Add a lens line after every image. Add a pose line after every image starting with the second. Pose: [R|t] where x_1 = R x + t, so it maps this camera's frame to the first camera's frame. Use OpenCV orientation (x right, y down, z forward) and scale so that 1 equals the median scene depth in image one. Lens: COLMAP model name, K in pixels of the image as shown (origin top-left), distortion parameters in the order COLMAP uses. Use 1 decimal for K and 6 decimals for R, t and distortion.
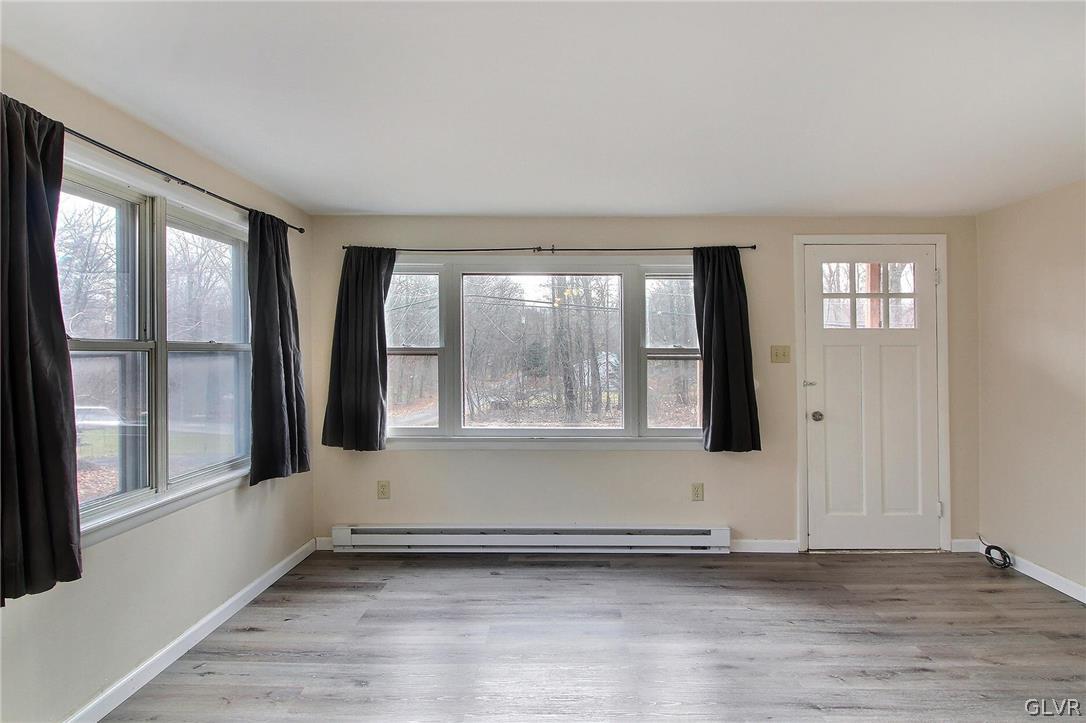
lens RADIAL K [[645.4, 0, 539.9], [0, 645.4, 345.6], [0, 0, 1]] dist [0.003877, -0.012755]
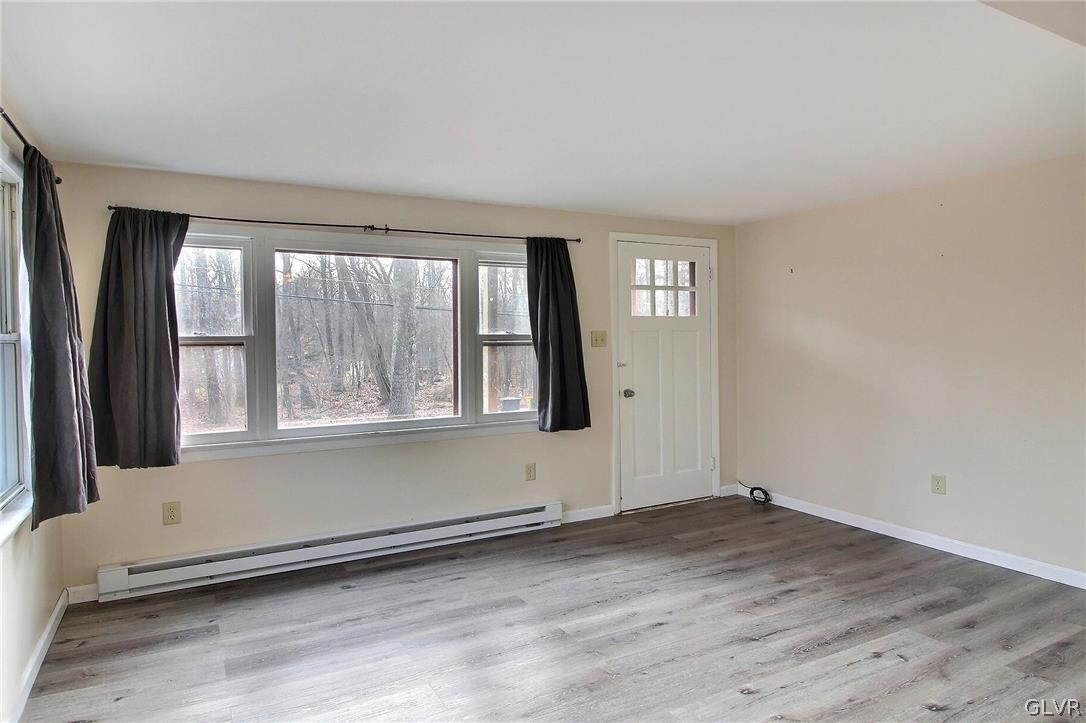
lens RADIAL K [[636.9, 0, 536.1], [0, 636.9, 338.2], [0, 0, 1]] dist [0.007074, -0.016620]
pose [[0.877446, -0.011024, 0.479549, -0.249112], [0.007413, 0.999928, 0.009423, 0.000978], [-0.479618, -0.004713, 0.877465, 0.095322]]
